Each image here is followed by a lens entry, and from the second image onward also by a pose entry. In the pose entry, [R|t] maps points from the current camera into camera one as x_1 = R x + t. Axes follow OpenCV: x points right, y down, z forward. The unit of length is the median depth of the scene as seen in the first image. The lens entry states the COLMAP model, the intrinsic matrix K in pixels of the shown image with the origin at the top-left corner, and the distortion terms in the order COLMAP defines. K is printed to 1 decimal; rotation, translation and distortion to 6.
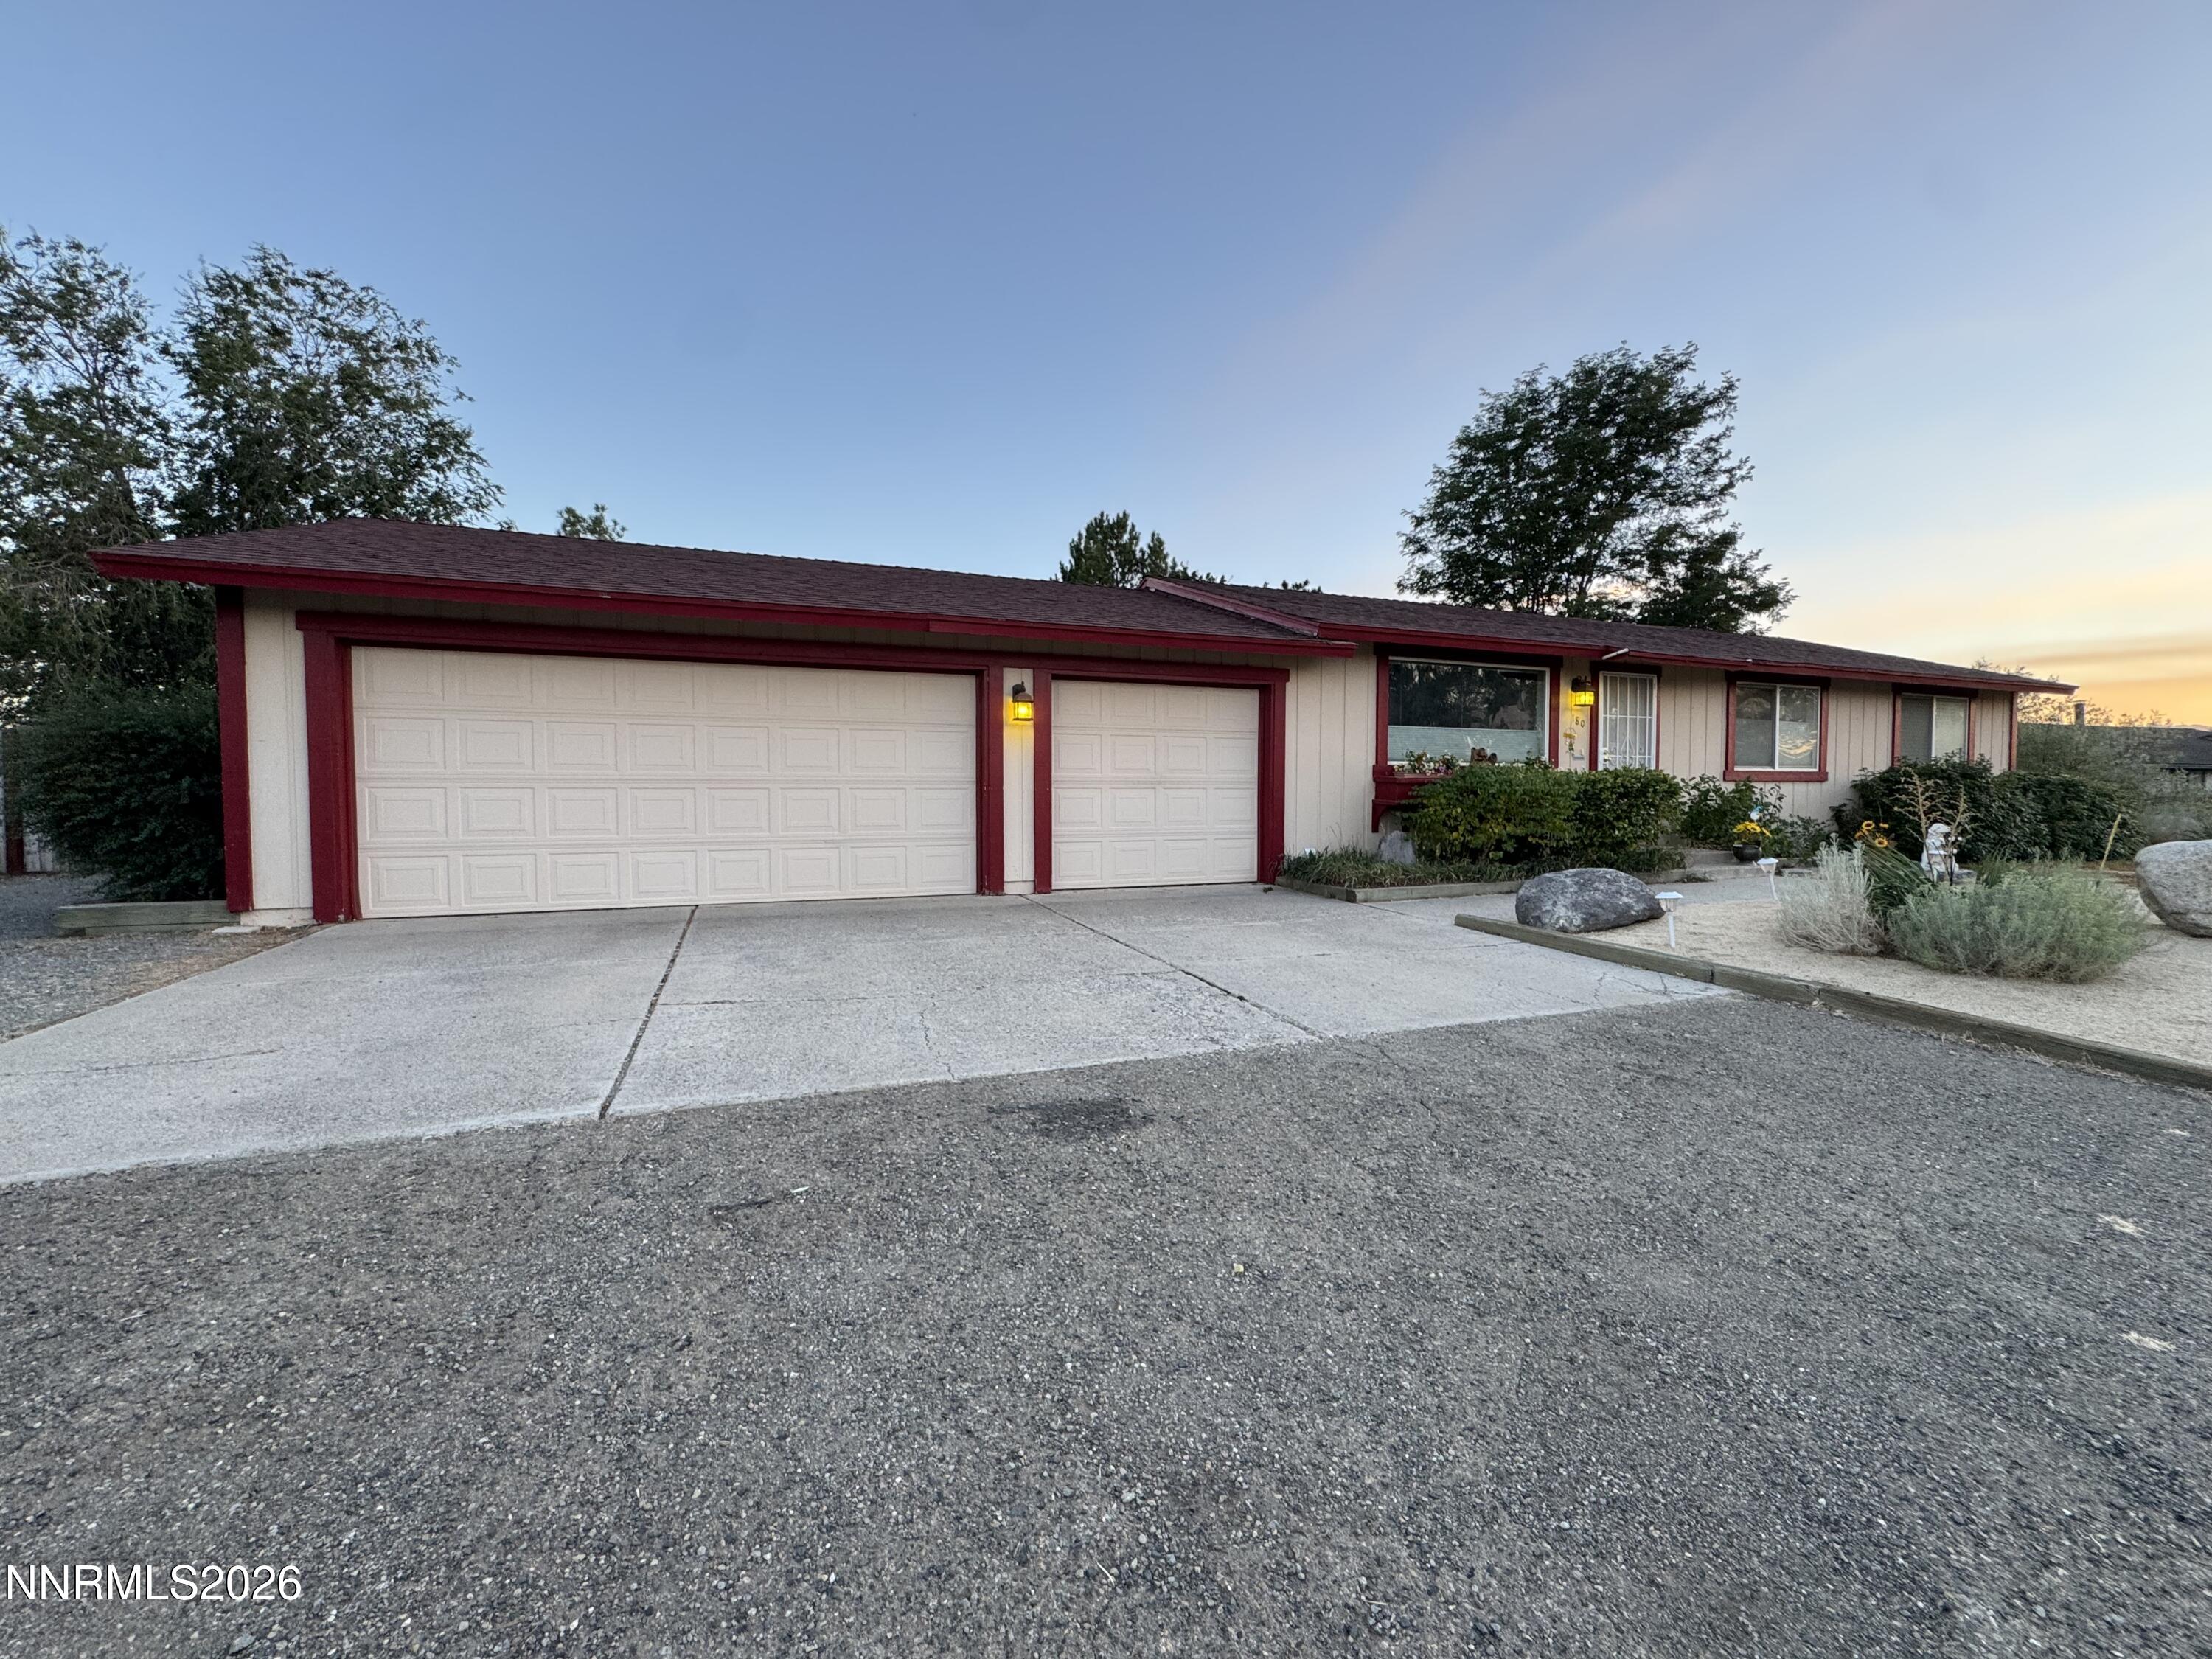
lens RADIAL K [[867.0, 0, 1106.0], [0, 867.0, 829.5], [0, 0, 1]] dist [0.000696, 0.000050]
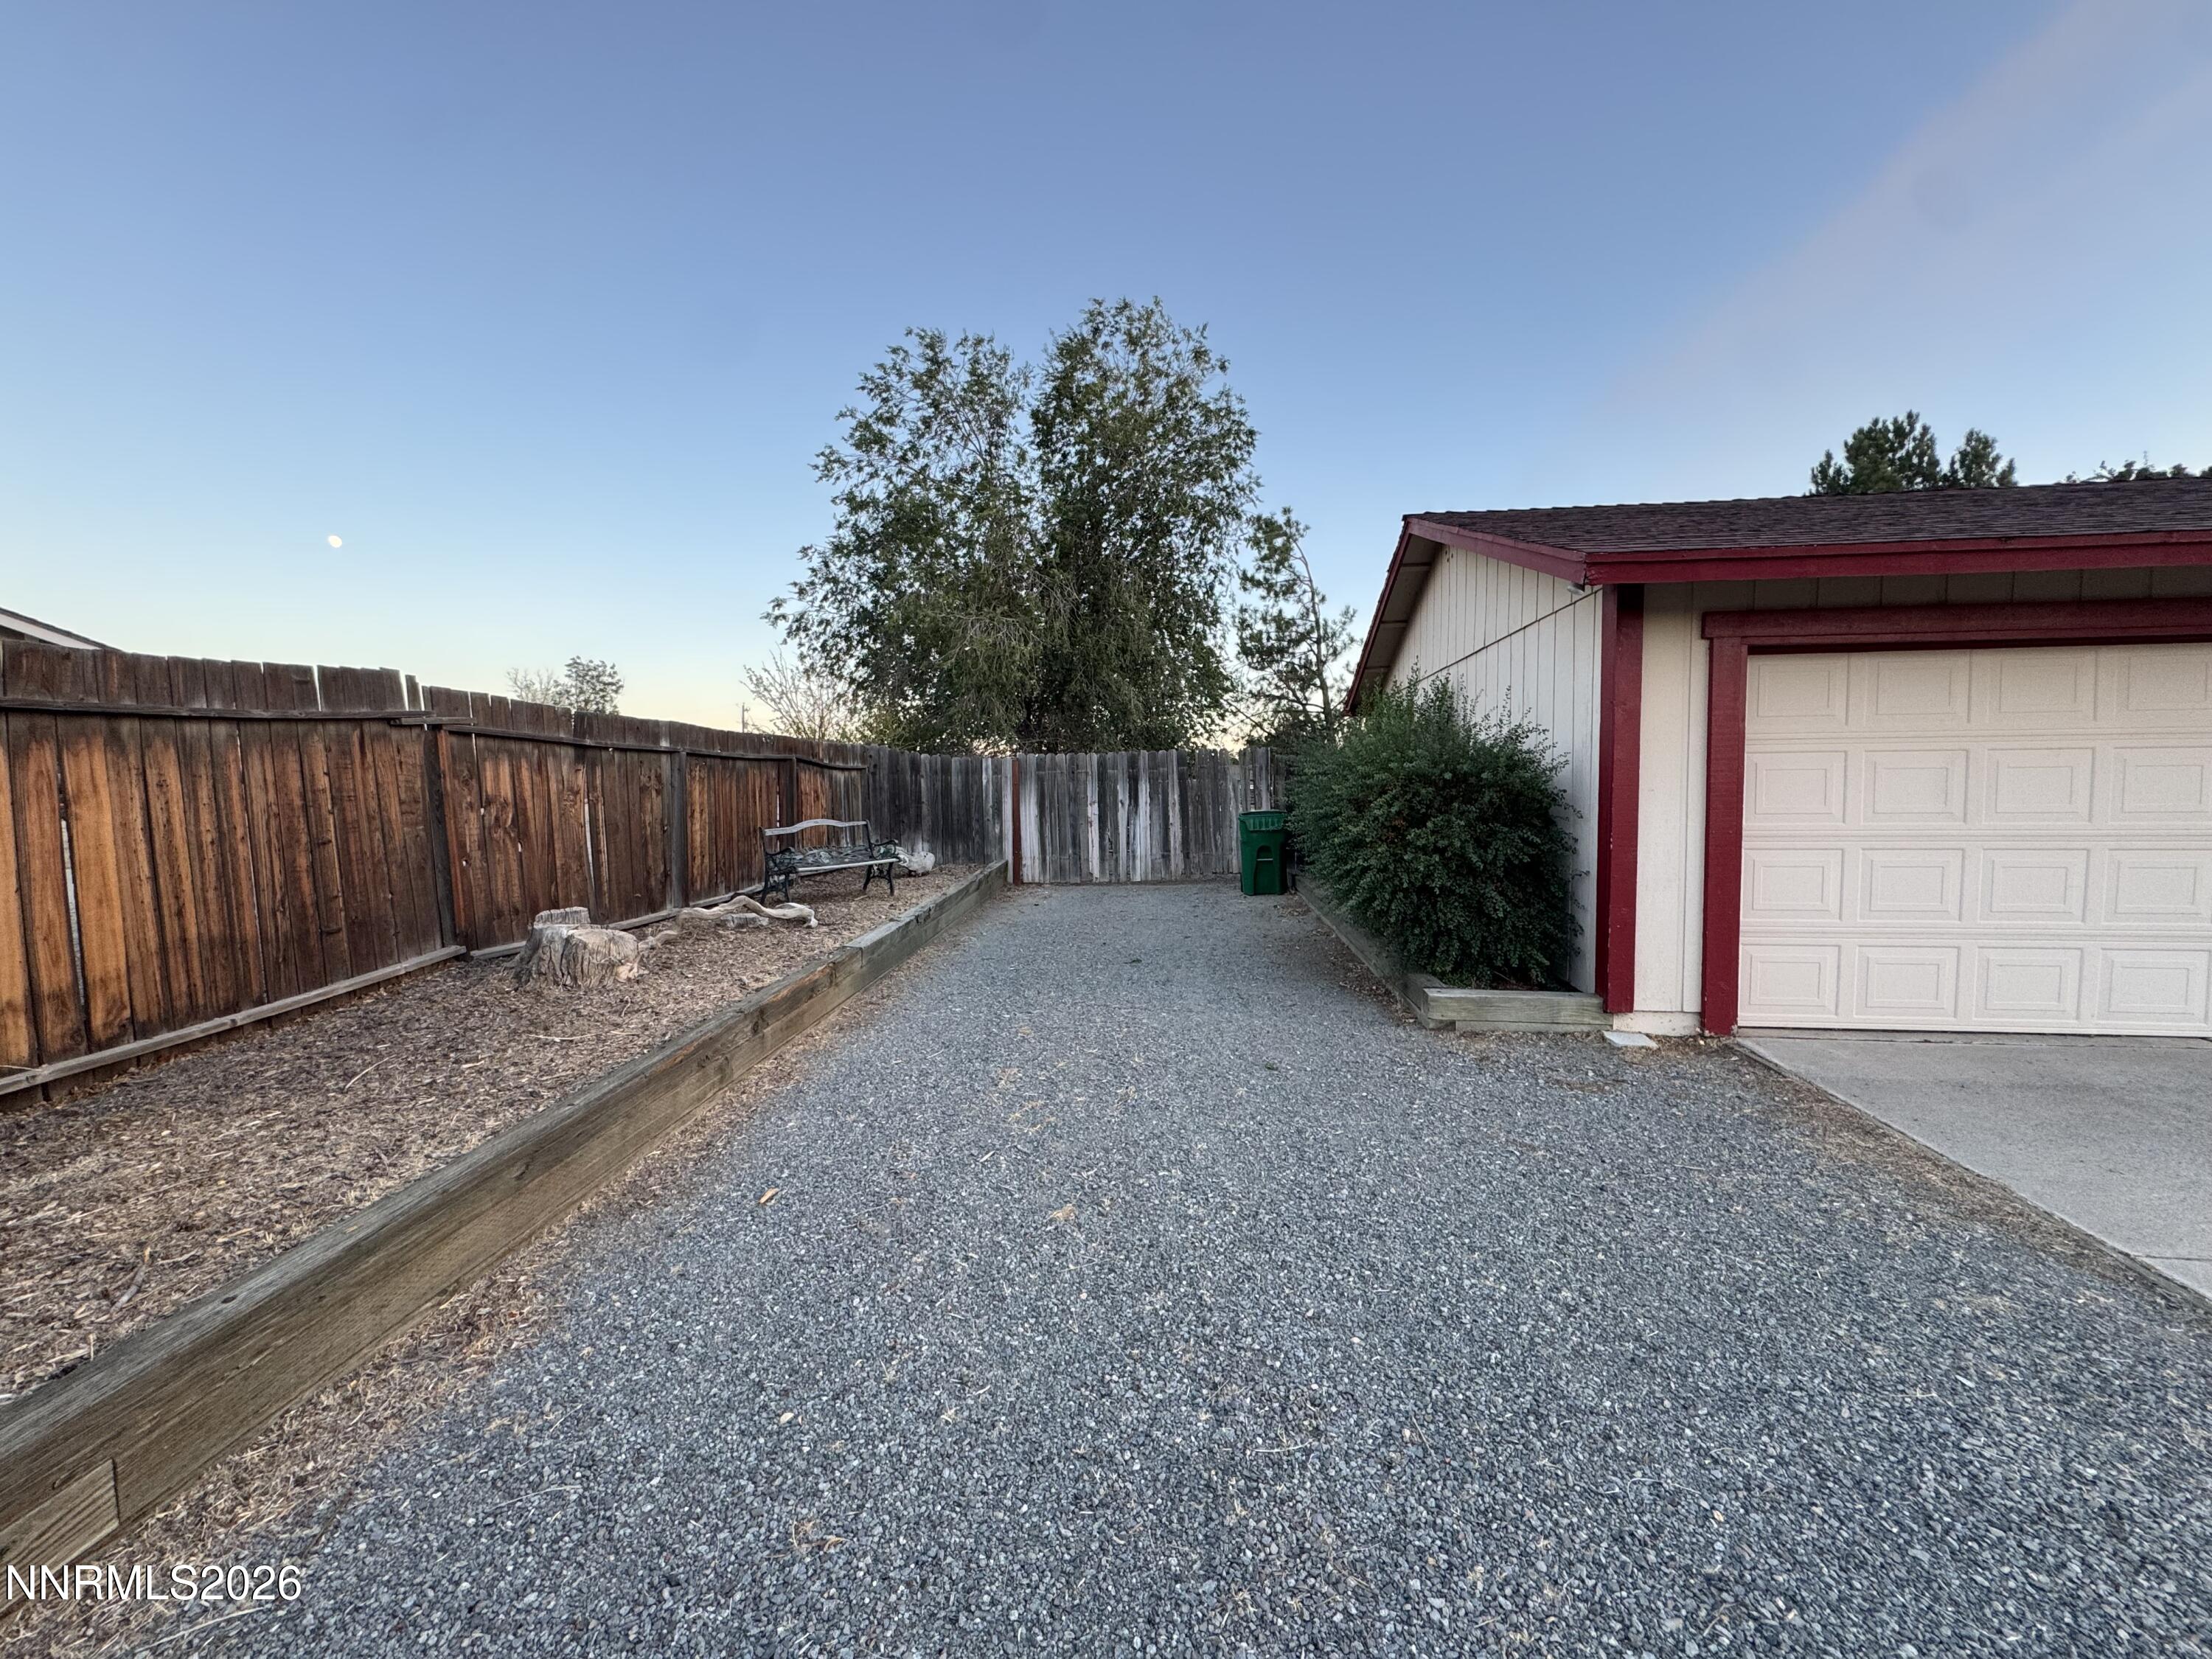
lens RADIAL K [[867.0, 0, 1106.0], [0, 867.0, 829.5], [0, 0, 1]] dist [0.000696, 0.000050]
pose [[0.882284, 0.013359, -0.470528, -0.926596], [-0.007324, 0.999866, 0.014655, -0.068123], [0.470661, -0.009484, 0.882263, 0.093862]]
